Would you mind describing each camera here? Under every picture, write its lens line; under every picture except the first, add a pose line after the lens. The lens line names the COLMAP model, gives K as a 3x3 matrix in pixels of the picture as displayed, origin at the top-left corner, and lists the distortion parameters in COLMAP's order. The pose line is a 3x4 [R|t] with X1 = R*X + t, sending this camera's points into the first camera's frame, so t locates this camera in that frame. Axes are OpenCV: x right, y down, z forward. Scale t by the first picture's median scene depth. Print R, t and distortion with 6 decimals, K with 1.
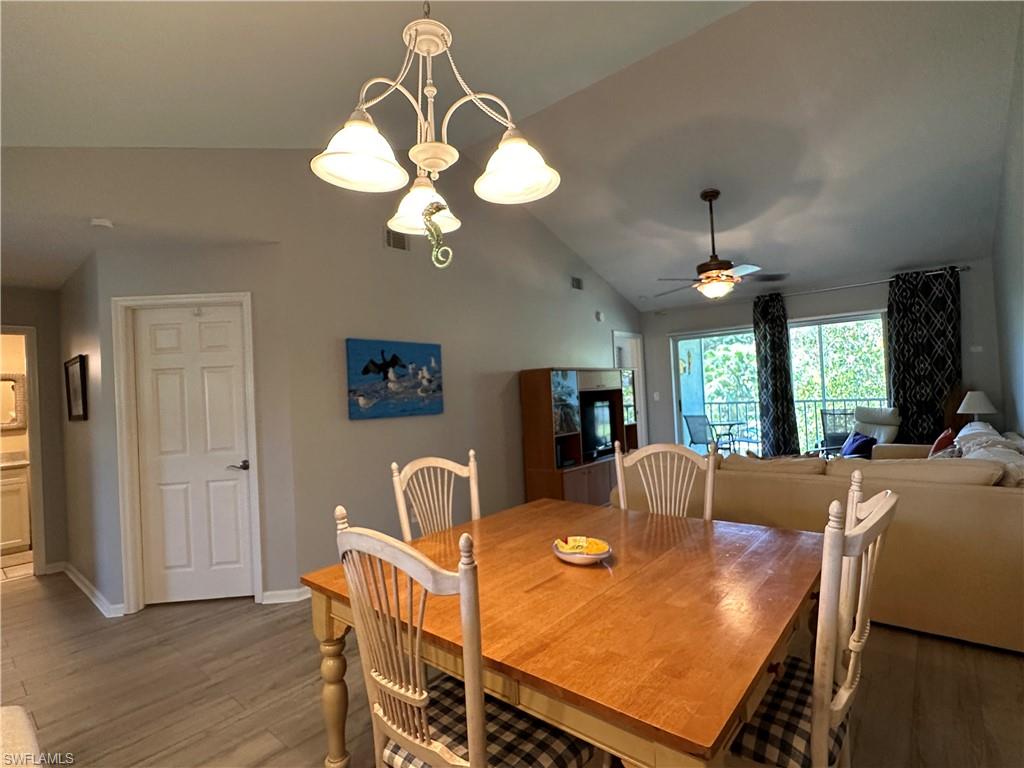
lens RADIAL K [[498.3, 0, 507.9], [0, 498.3, 386.9], [0, 0, 1]] dist [-0.003248, 0.000684]
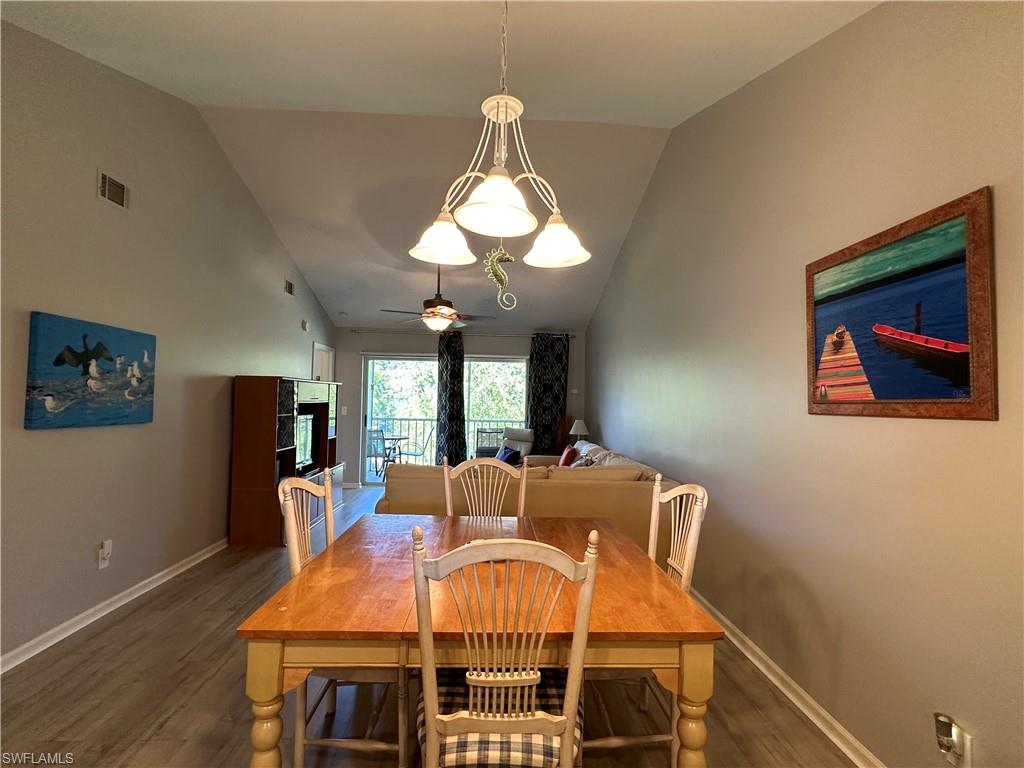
lens RADIAL K [[498.3, 0, 508.2], [0, 498.3, 385.8], [0, 0, 1]] dist [-0.003248, 0.000684]
pose [[0.730531, 0.083293, 0.677781, -0.219440], [-0.065031, 0.996508, -0.052369, -0.000631], [-0.679776, -0.005820, 0.733397, 0.034995]]
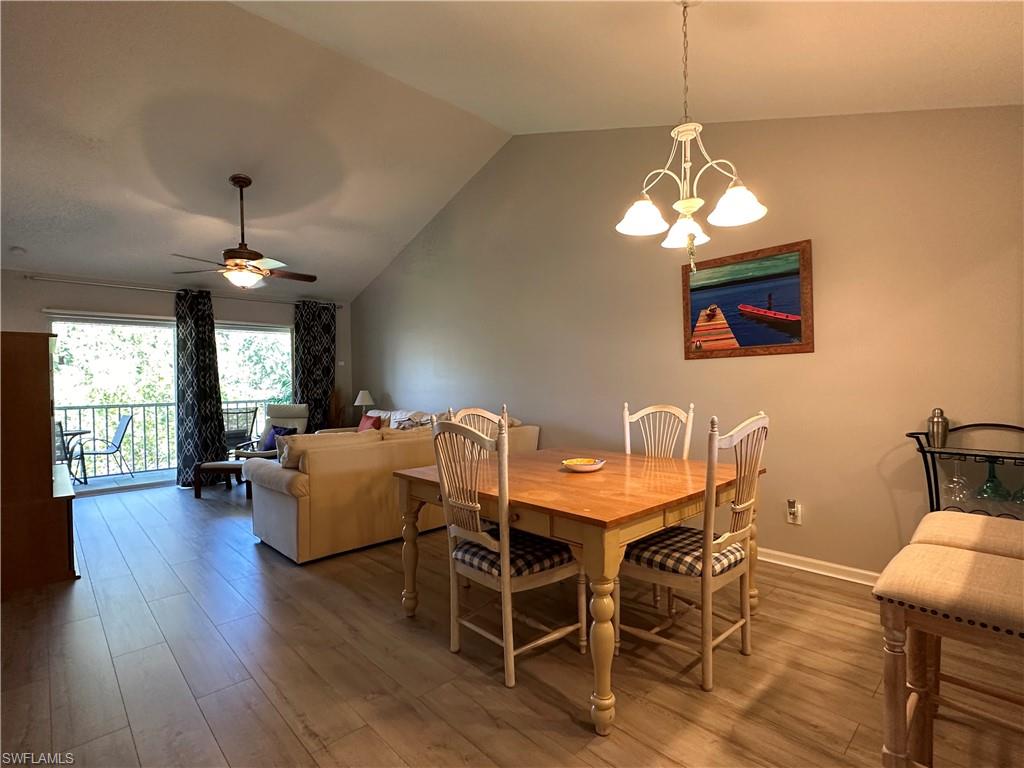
lens RADIAL K [[498.3, 0, 511.0], [0, 498.3, 389.8], [0, 0, 1]] dist [-0.003248, 0.000684]
pose [[0.104499, 0.033242, 0.993969, -0.453851], [0.000929, 0.999438, -0.033522, 0.050736], [-0.994525, 0.004426, 0.104409, 0.350805]]
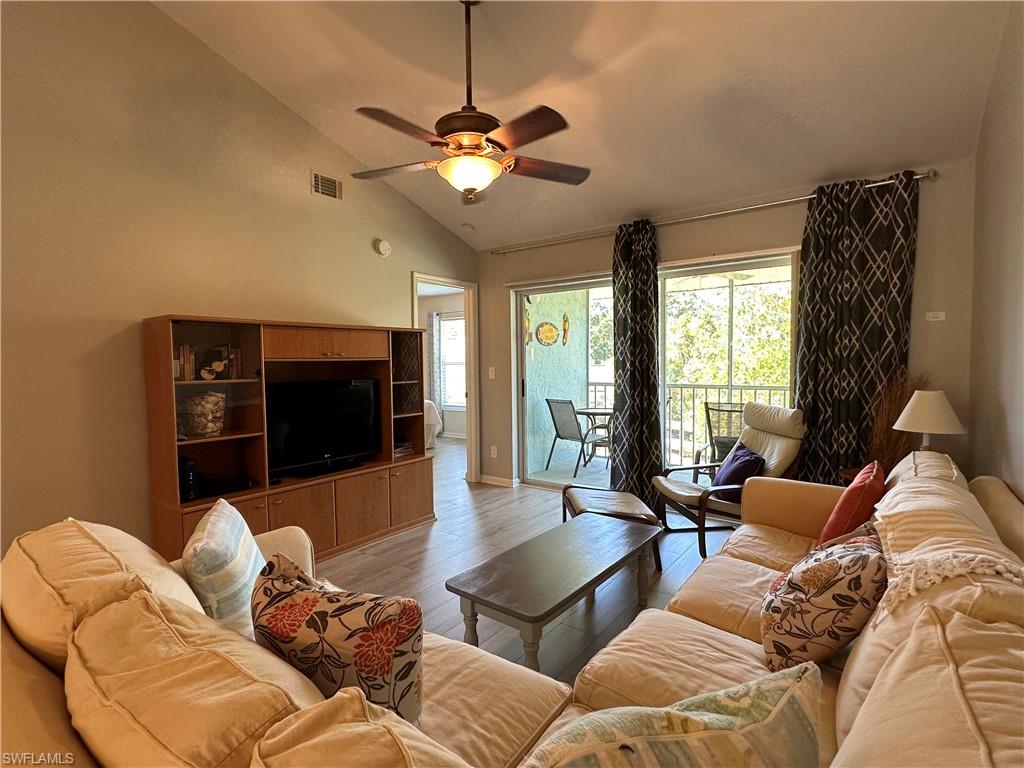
lens RADIAL K [[498.3, 0, 504.5], [0, 498.3, 386.1], [0, 0, 1]] dist [-0.003248, 0.000684]
pose [[0.997600, 0.036469, 0.058863, 0.397970], [-0.040044, 0.997350, 0.060744, -0.009030], [-0.056492, -0.062955, 0.996416, 0.432962]]
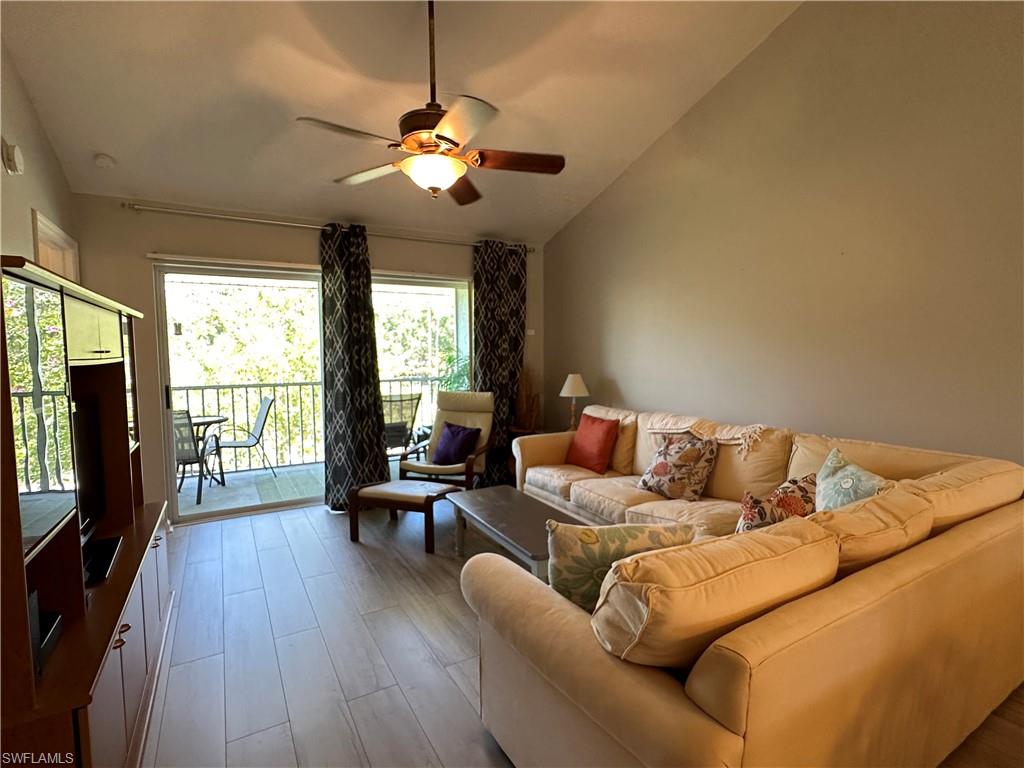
lens RADIAL K [[498.3, 0, 509.9], [0, 498.3, 389.7], [0, 0, 1]] dist [-0.003248, 0.000684]
pose [[0.329588, -0.027015, 0.943738, -0.042881], [-0.018075, 0.999227, 0.034916, 0.006868], [-0.943952, -0.028566, 0.328845, 0.697091]]
